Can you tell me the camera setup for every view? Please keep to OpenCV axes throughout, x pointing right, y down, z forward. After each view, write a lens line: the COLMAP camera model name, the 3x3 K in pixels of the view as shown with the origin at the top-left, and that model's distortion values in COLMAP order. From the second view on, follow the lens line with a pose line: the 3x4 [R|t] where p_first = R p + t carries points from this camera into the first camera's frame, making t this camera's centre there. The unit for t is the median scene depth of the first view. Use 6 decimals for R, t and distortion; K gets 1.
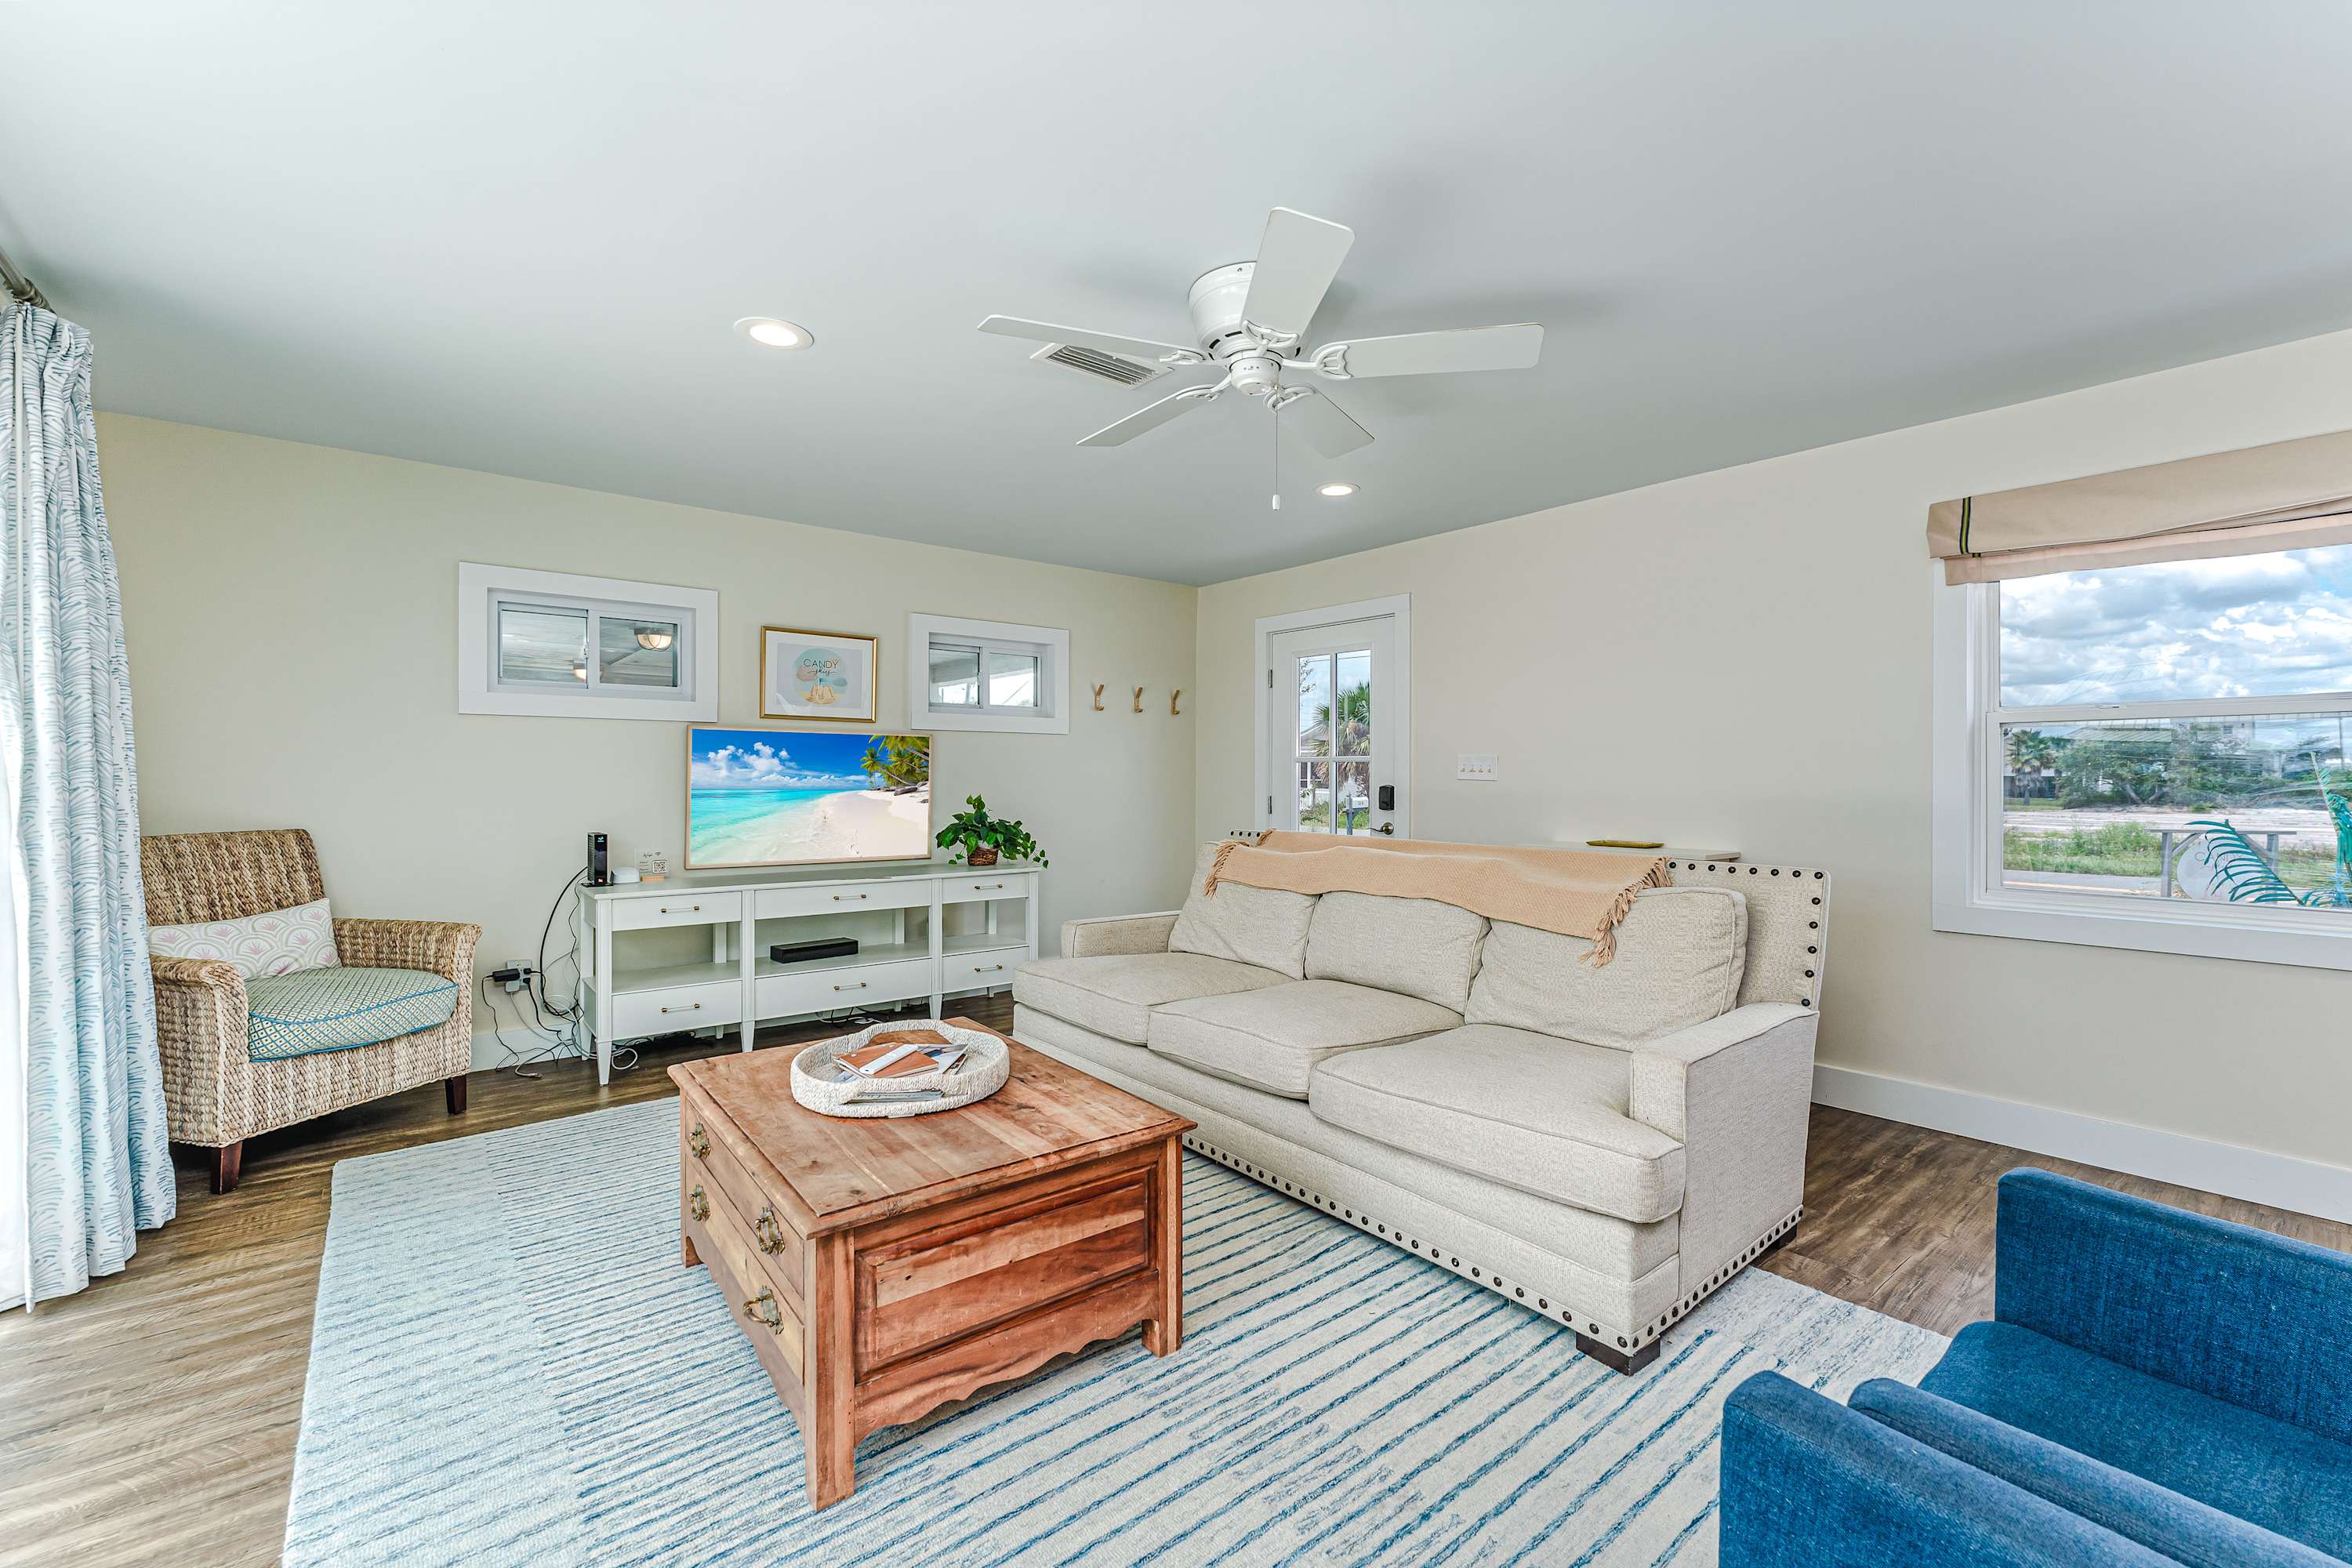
lens RADIAL K [[945.1, 0, 1193.5], [0, 945.1, 798.2], [0, 0, 1]] dist [-0.000496, 0.000398]
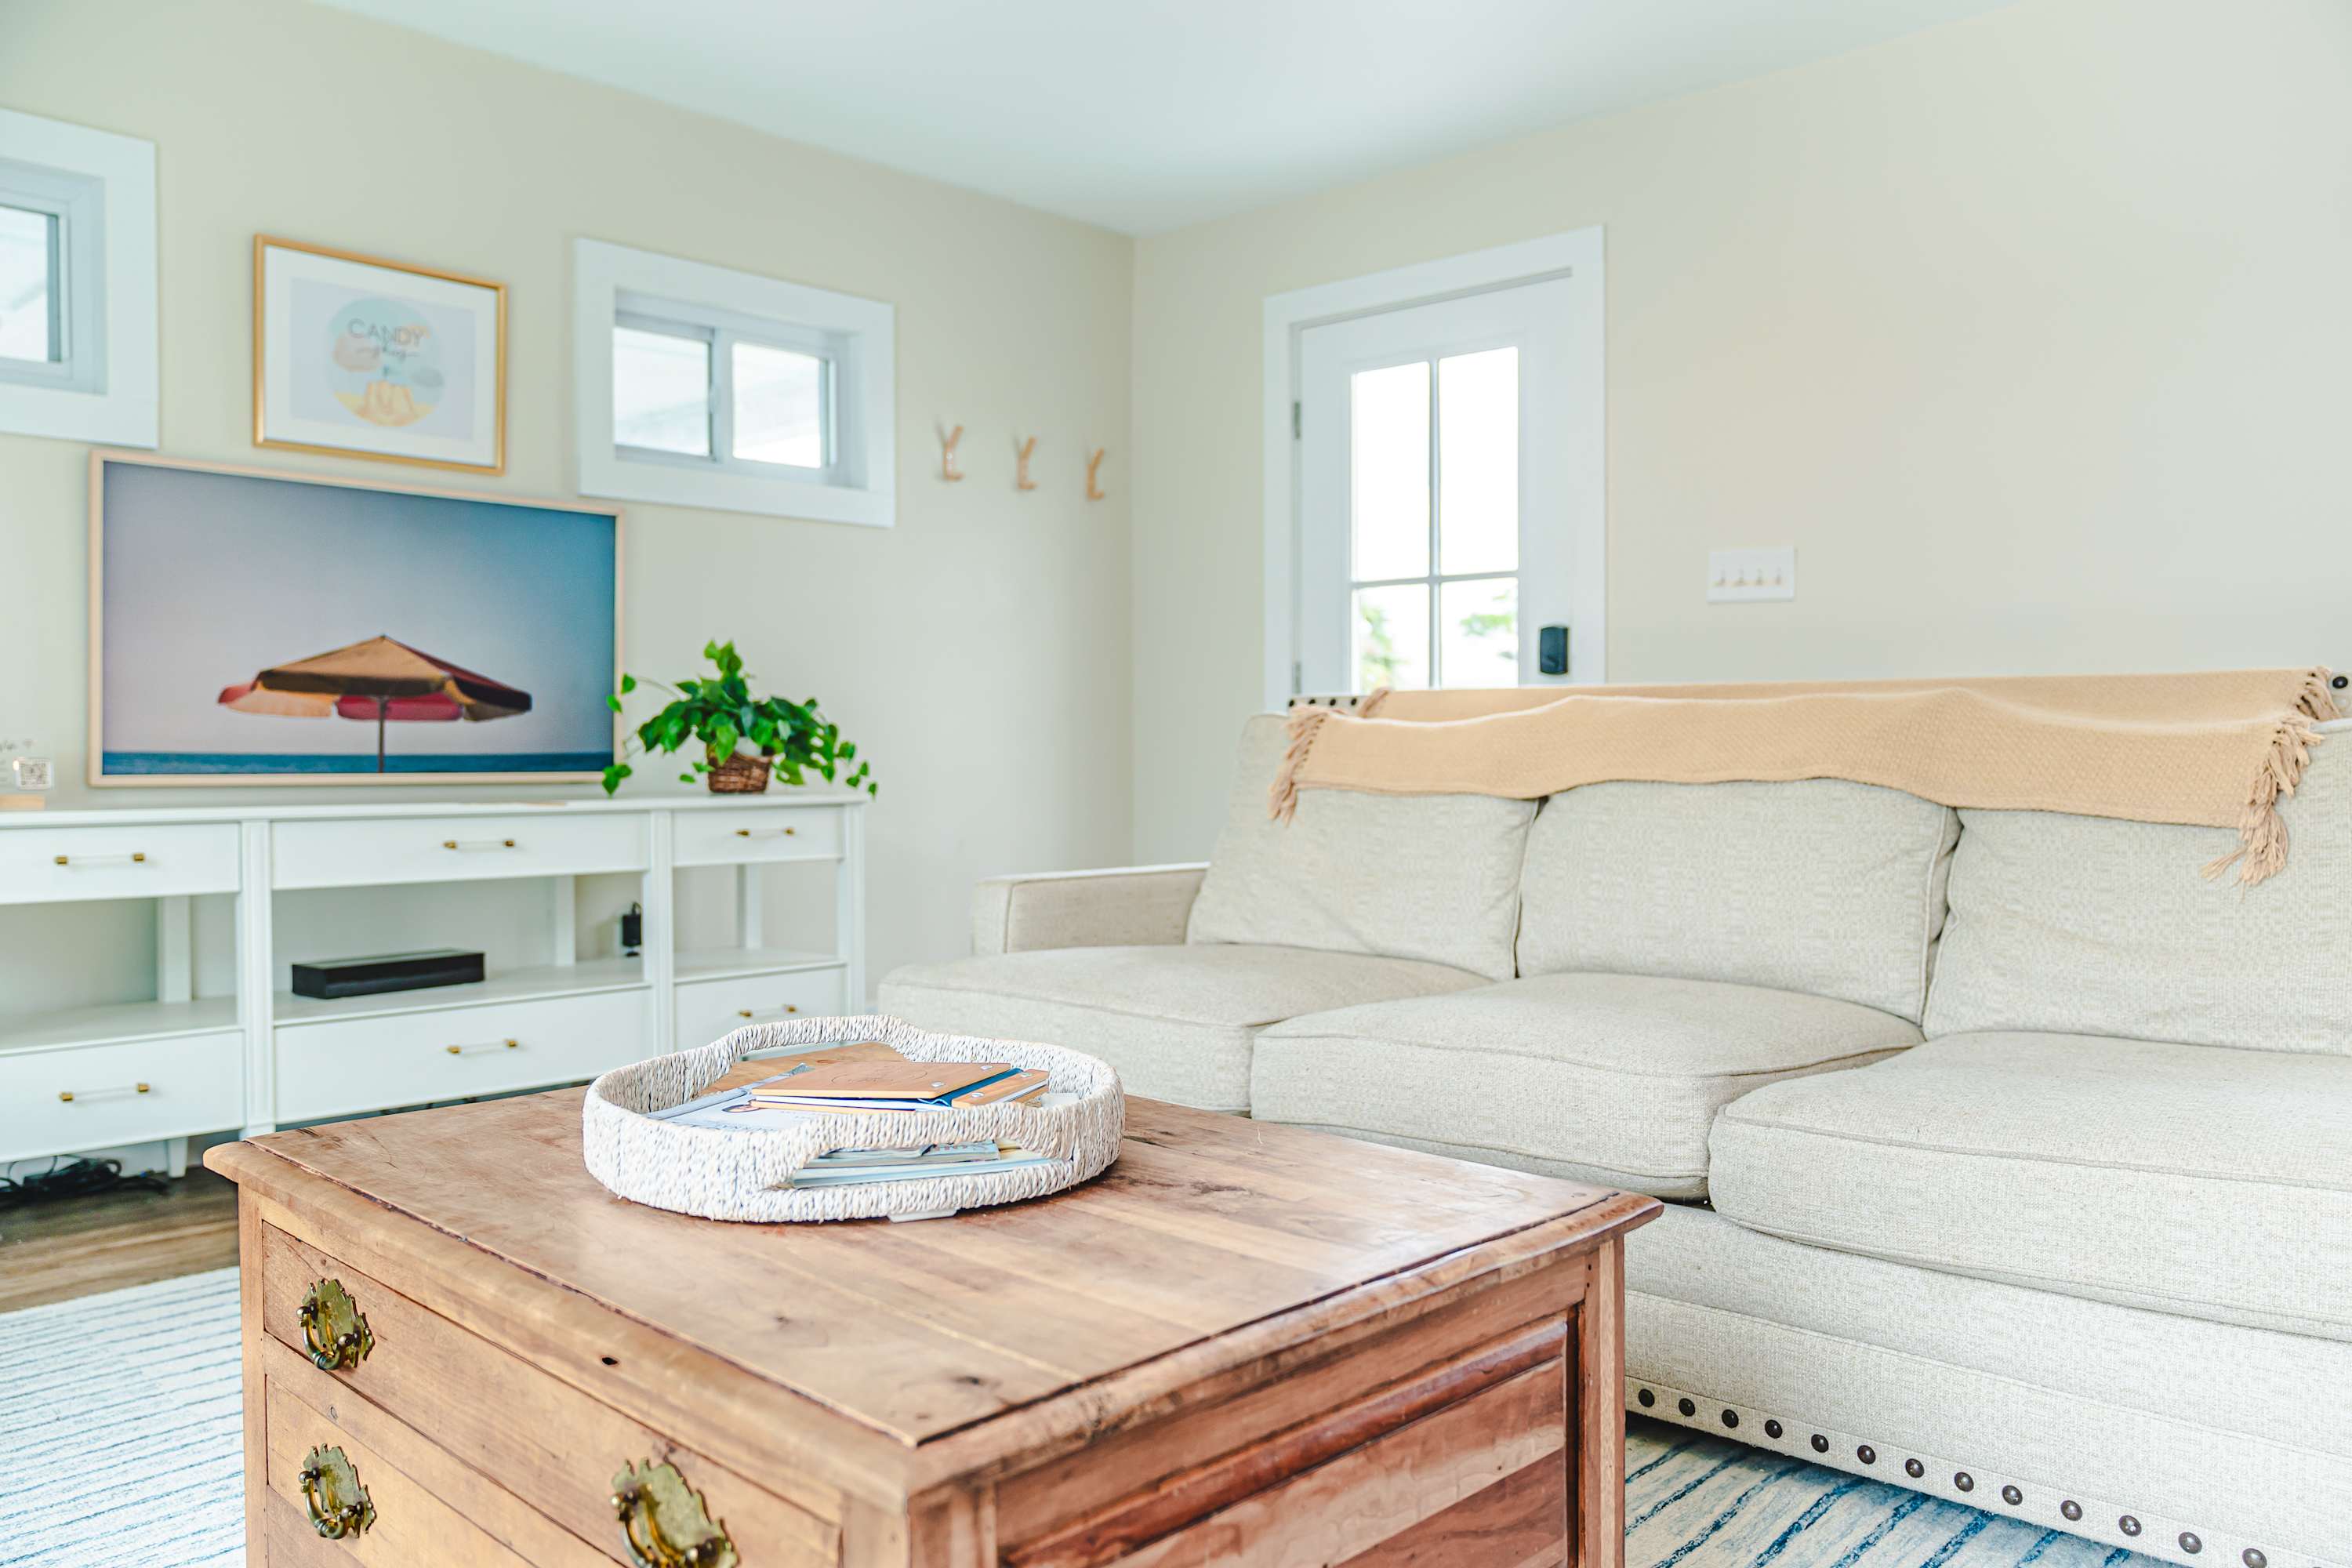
lens RADIAL K [[1787.8, 0, 1162.1], [0, 1787.8, 767.0], [0, 0, 1]] dist [-0.014167, 0.000292]
pose [[0.993912, -0.021665, 0.108021, -0.138109], [0.021756, 0.999763, 0.000344, 0.076948], [-0.108003, 0.002008, 0.994149, 0.137426]]
